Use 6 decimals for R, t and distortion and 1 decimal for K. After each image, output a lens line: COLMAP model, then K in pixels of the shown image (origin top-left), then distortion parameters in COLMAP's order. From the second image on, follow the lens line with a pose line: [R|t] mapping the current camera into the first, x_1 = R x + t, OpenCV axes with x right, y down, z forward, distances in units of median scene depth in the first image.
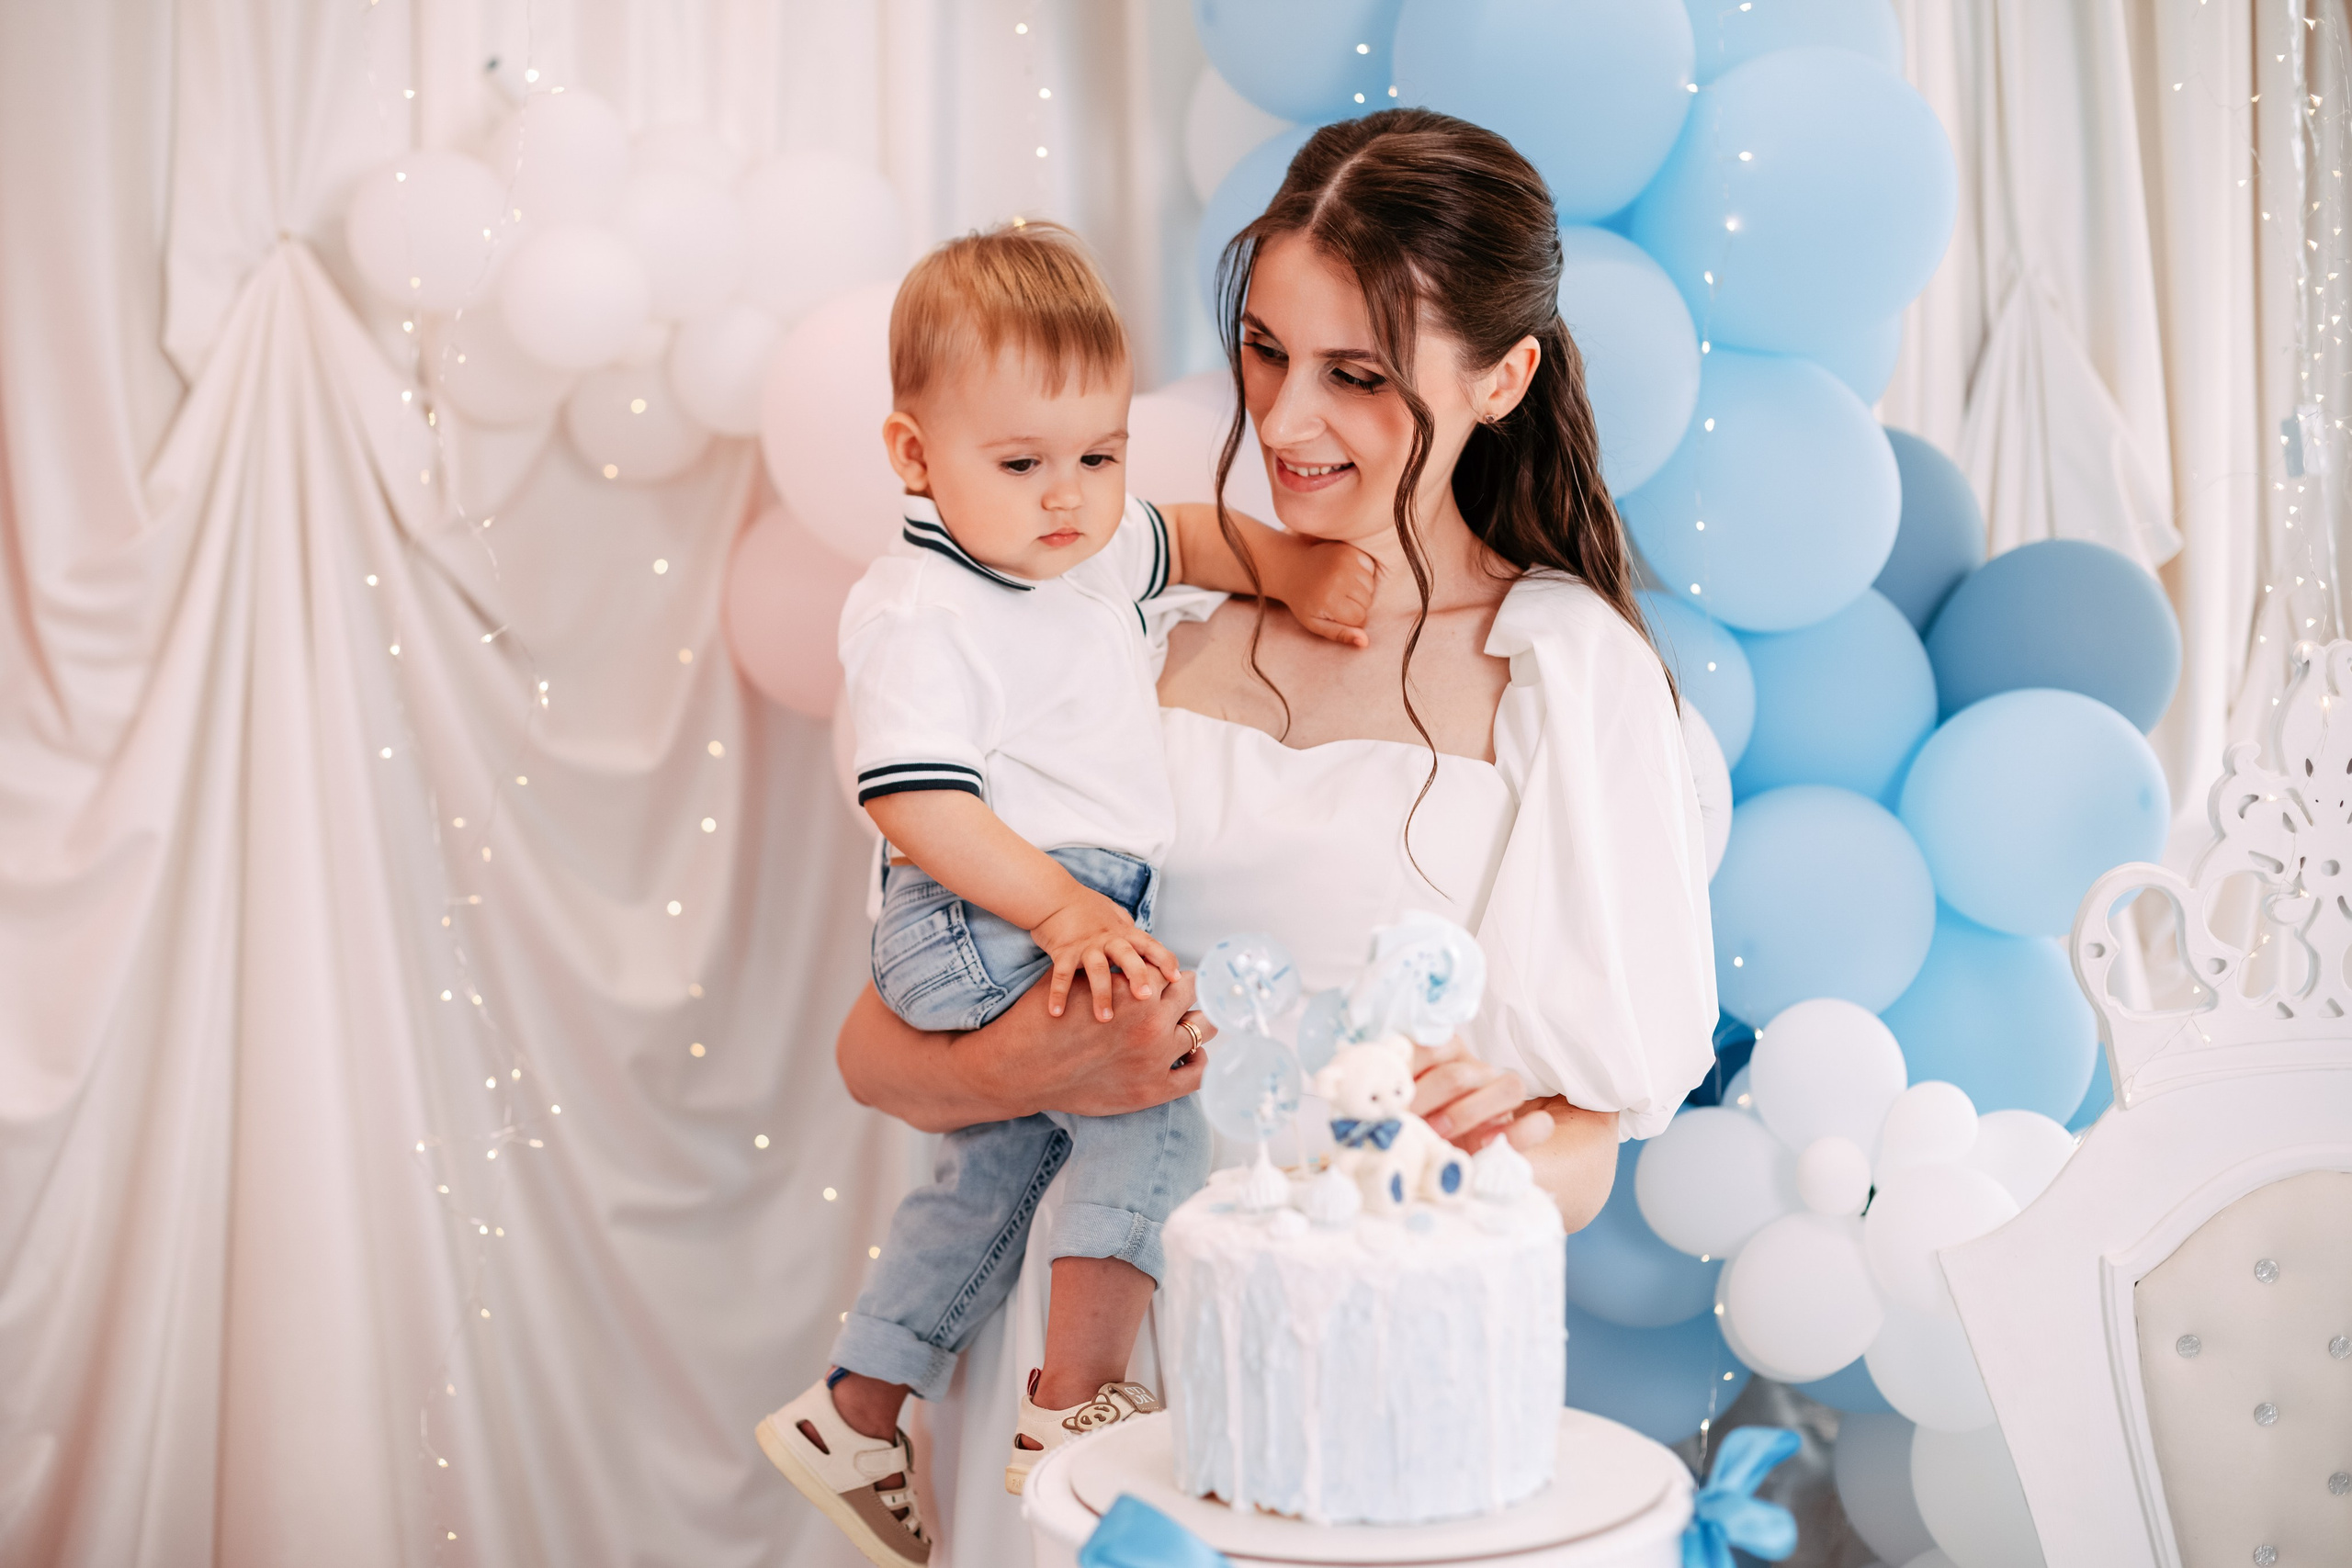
lens RADIAL K [[3458.9, 0, 1176.0], [0, 3458.9, 784.0], [0, 0, 1]] dist [-0.128324, 0.051259]
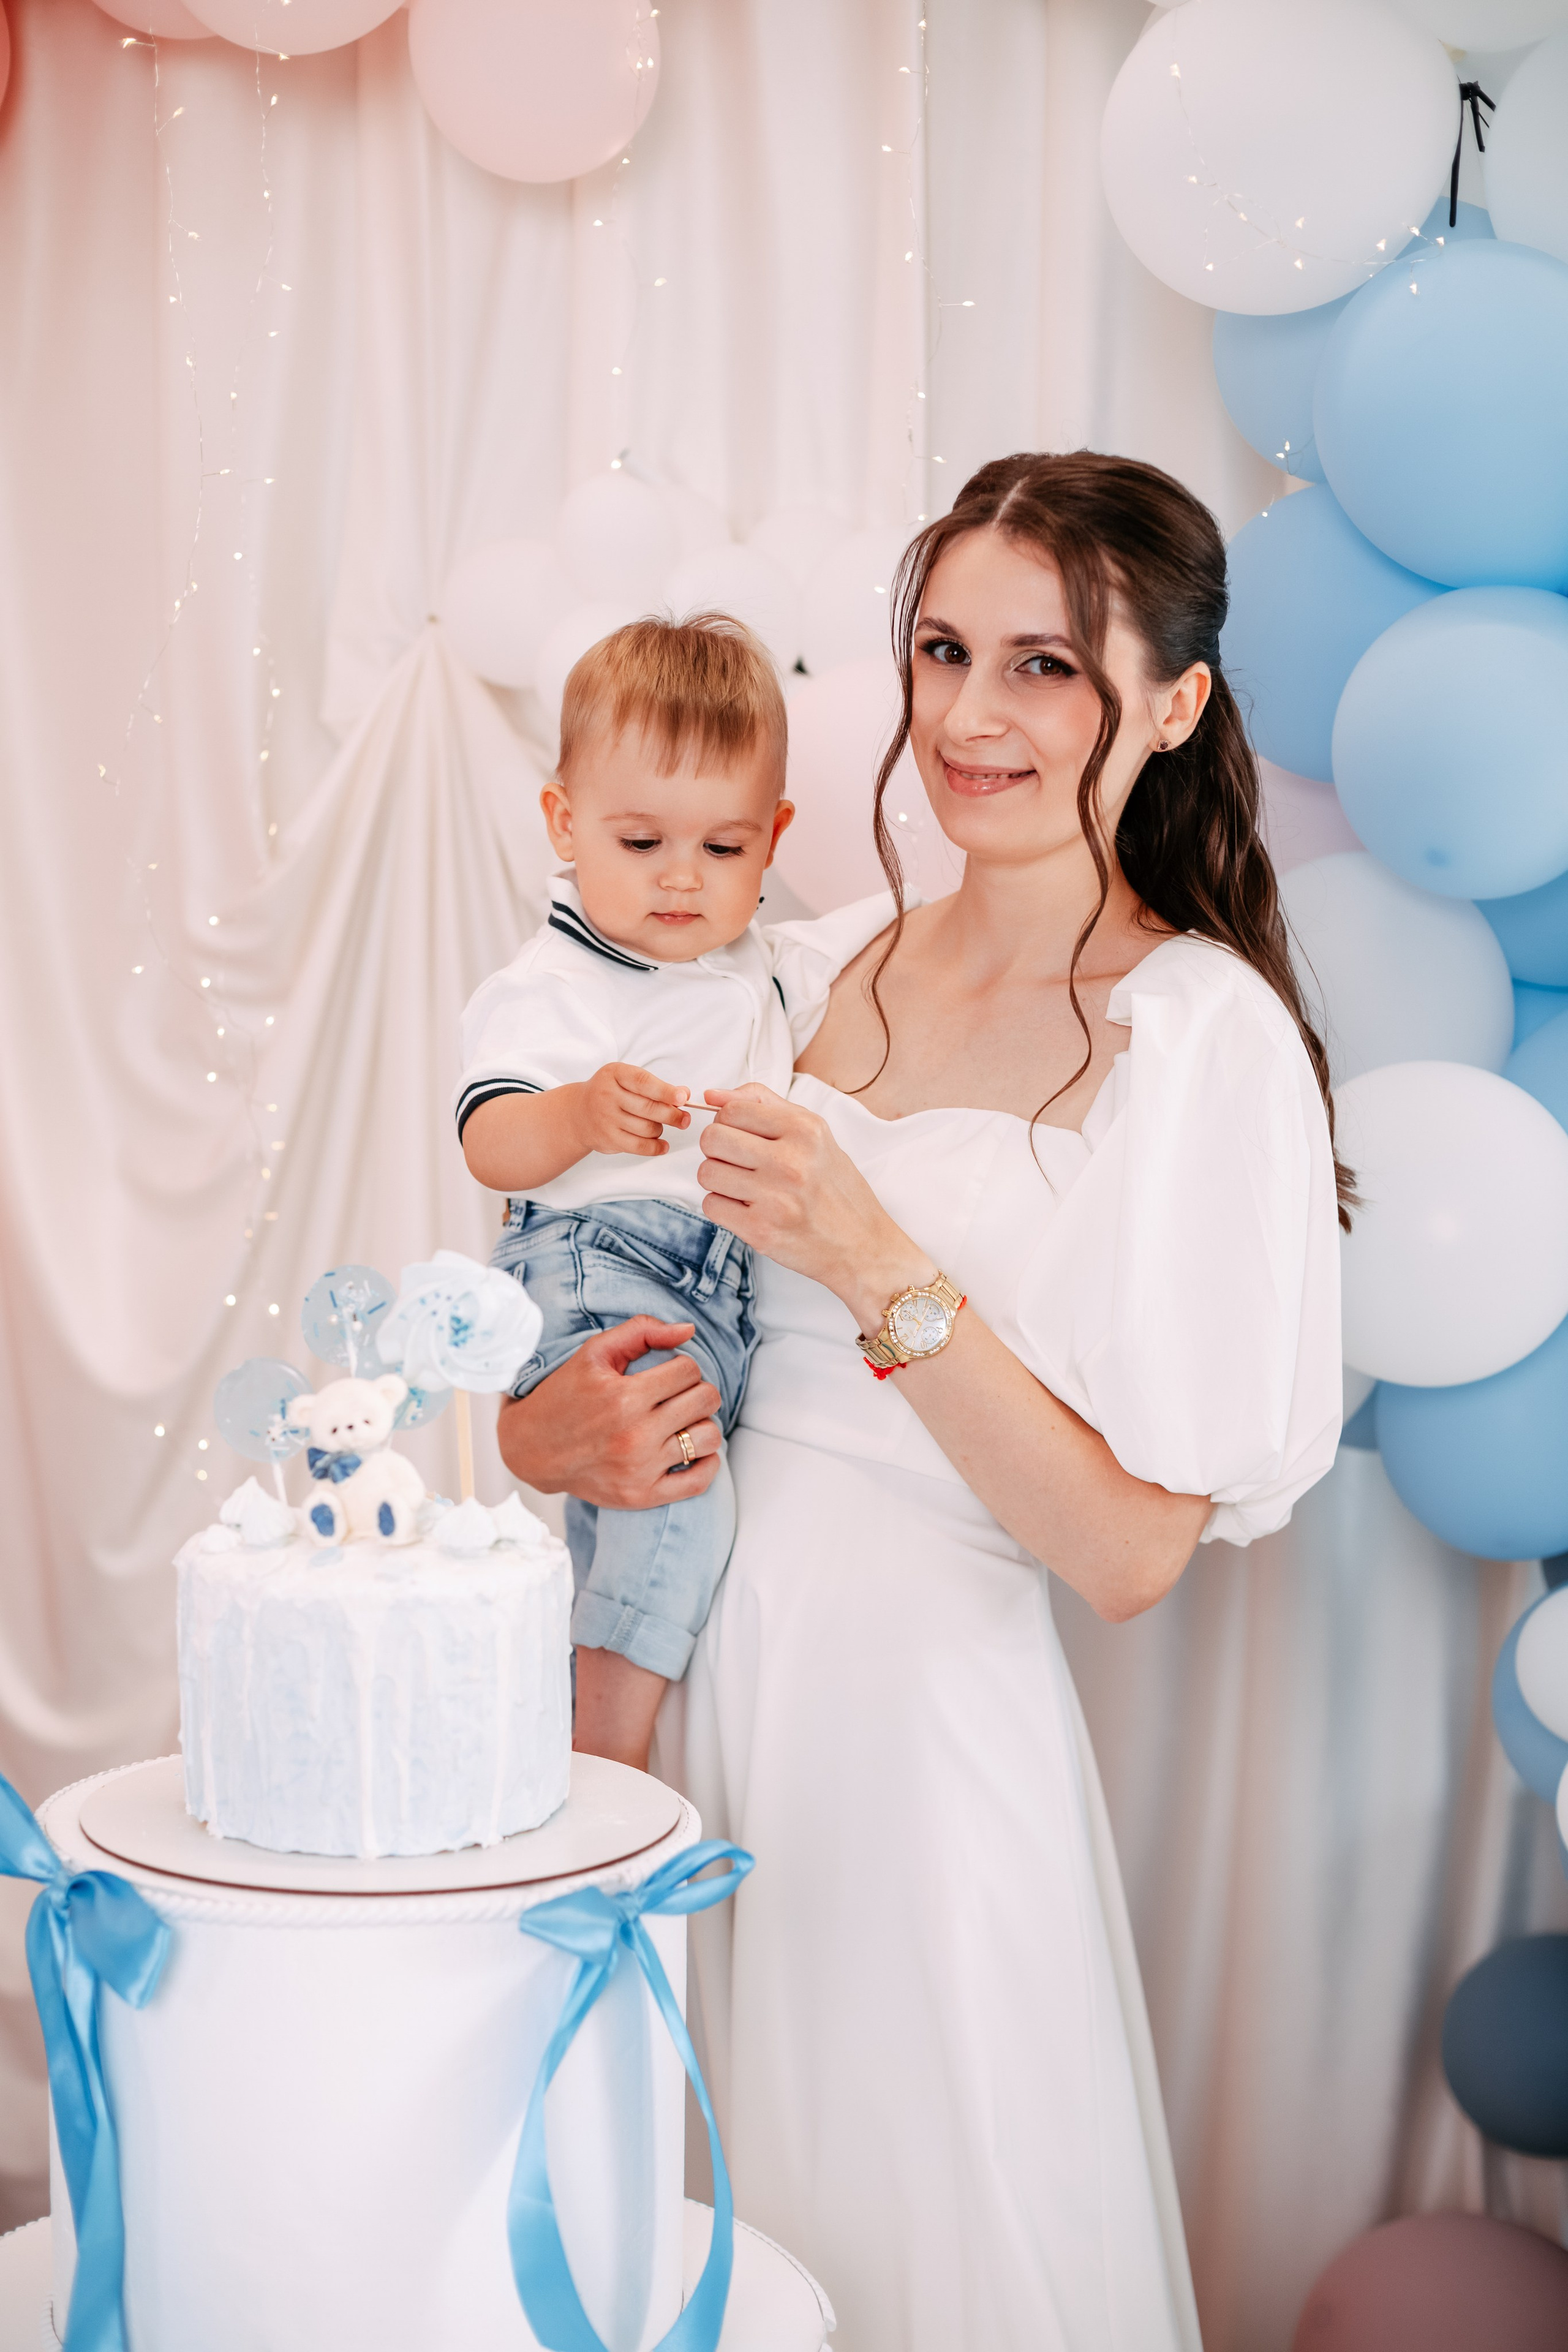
lens RADIAL K [[3416.5, 0, 784.0], [0, 3416.5, 1176.0], [0, 0, 1]] dist [-0.141287, 0.059371]
pose [[0.839344, 0.069082, -0.539194, 0.539421], [-0.075860, 0.997072, 0.009657, -0.001412], [0.538282, 0.032797, 0.842126, 0.184365]]
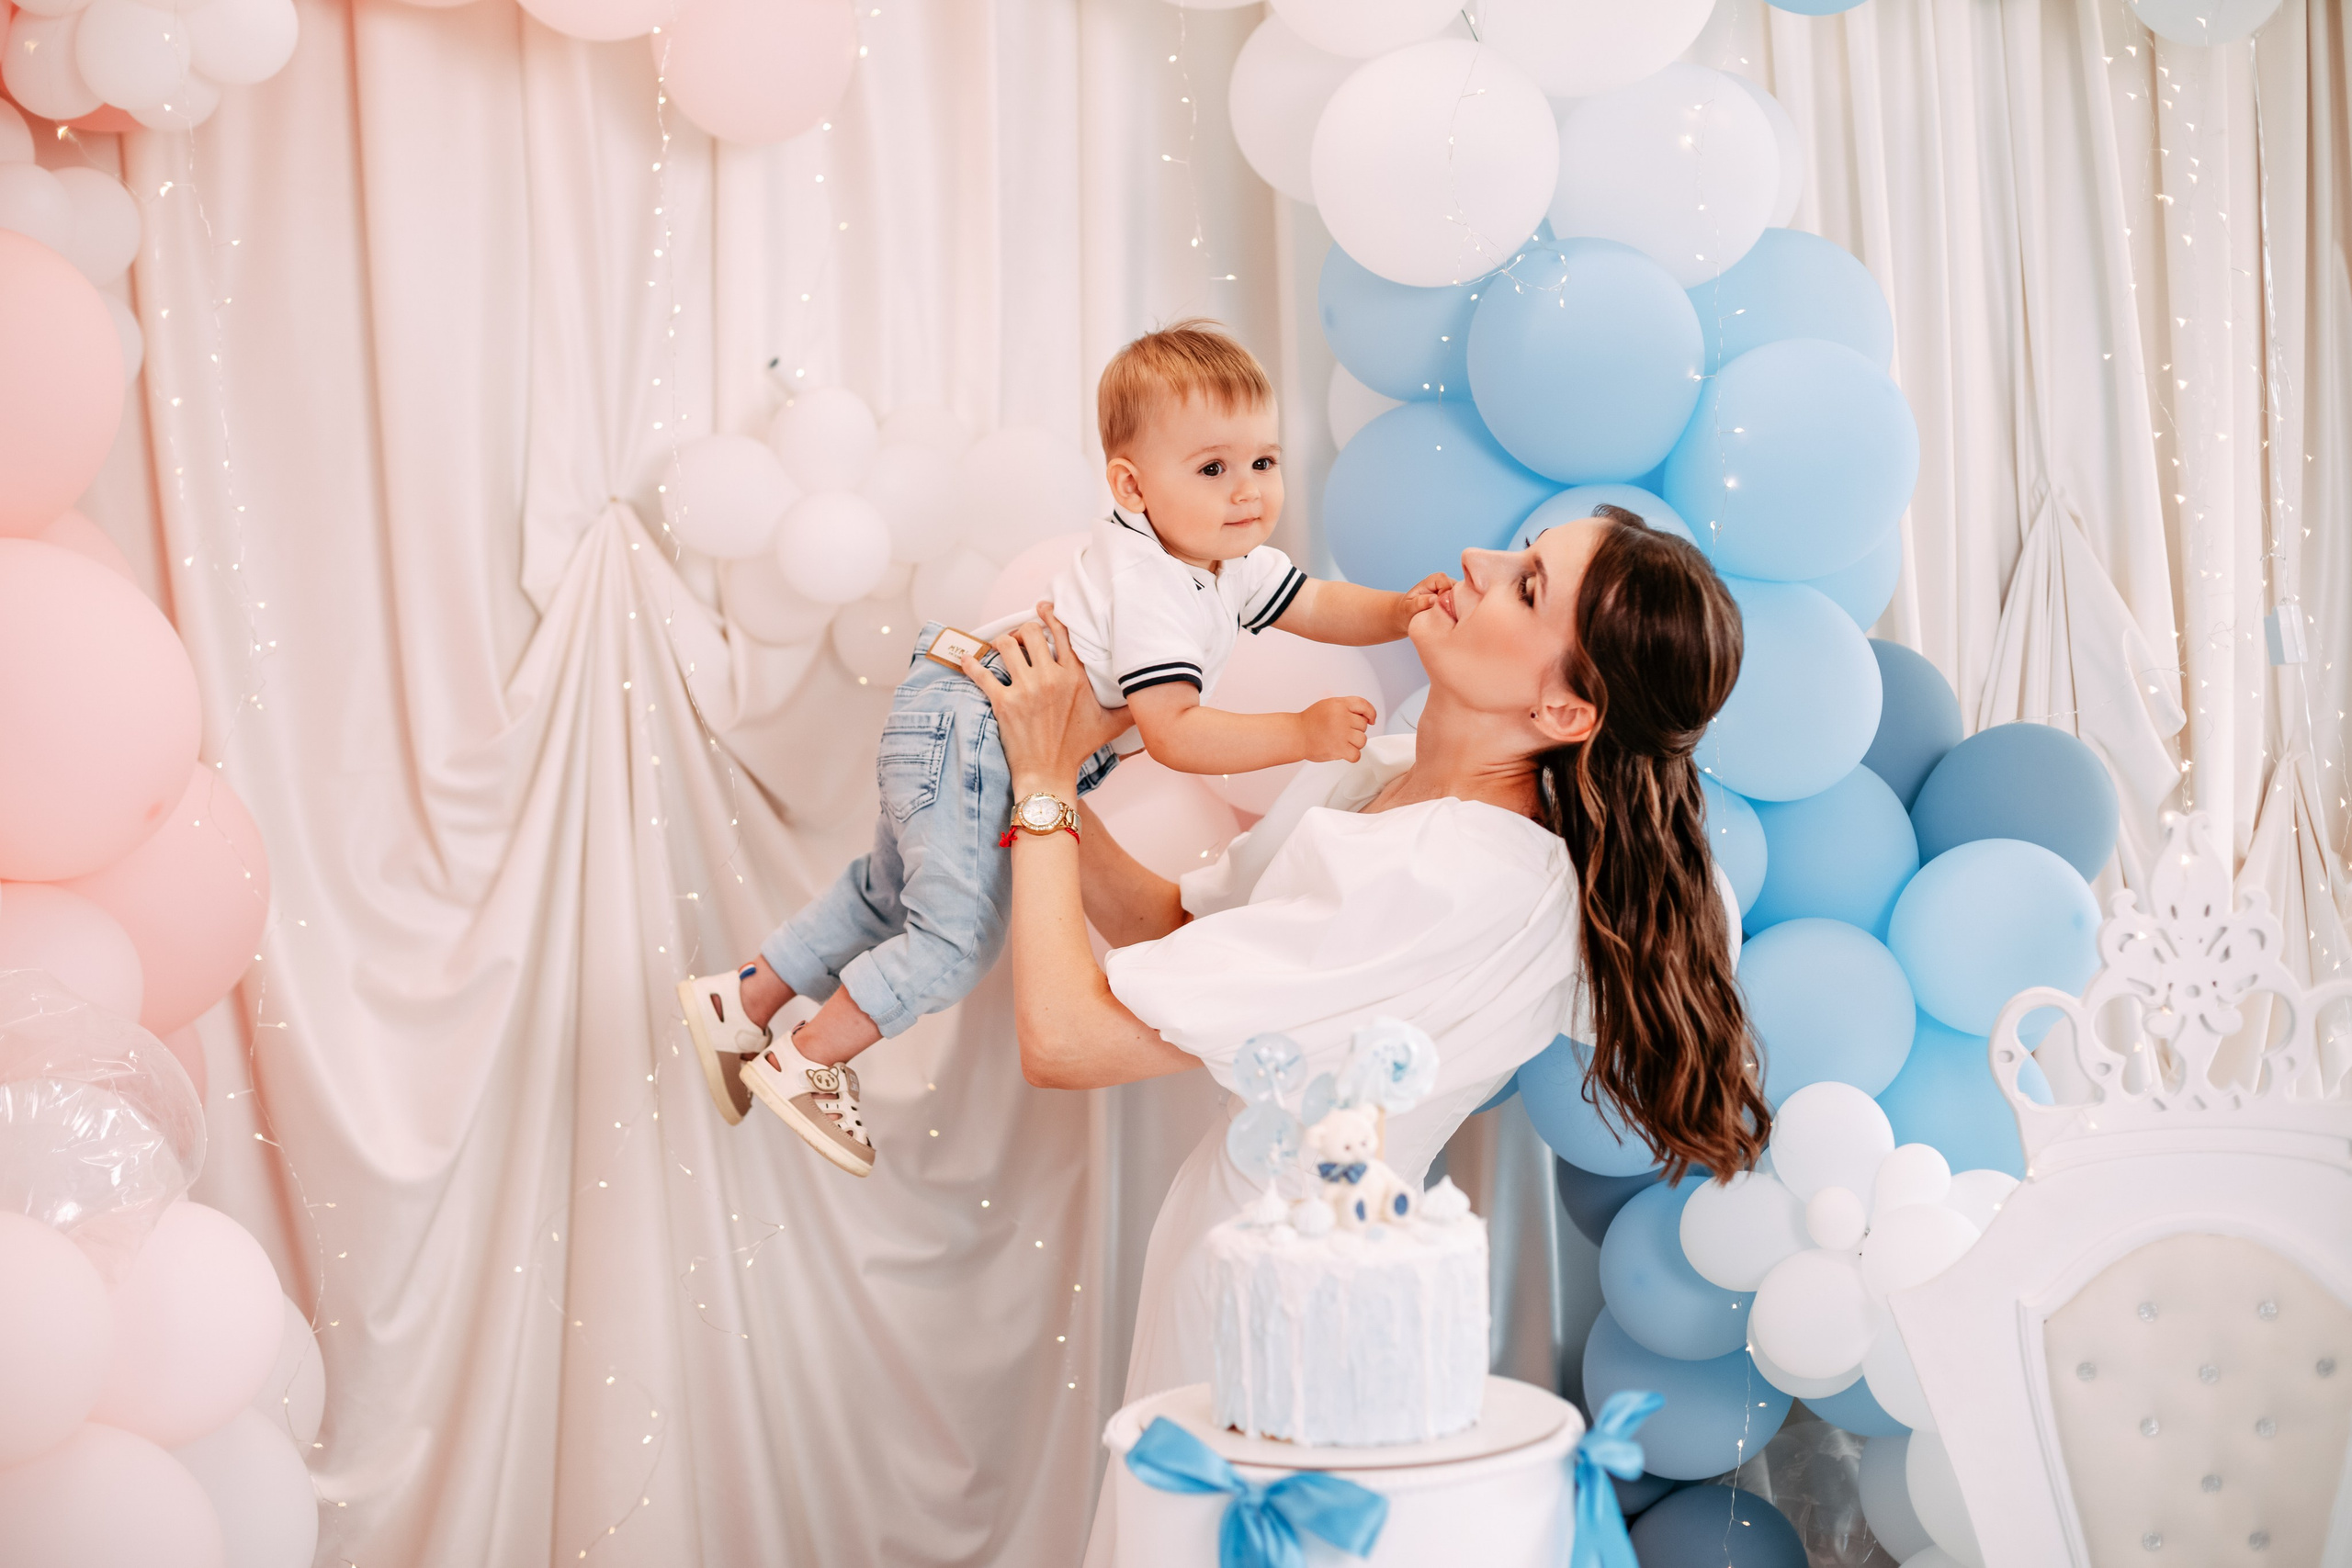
lens RADIAL K [[3416.2, 0, 1176.0], [0, 3416.2, 784.0], [0, 0, 1]] dist [-0.141287, 0.059371]
pose [[0.994991, -0.002283, -0.099935, 0.099491], [-0.001638, 0.999232, -0.039140, -0.002903], [0.099947, 0.039107, 0.994224, -0.318359]]
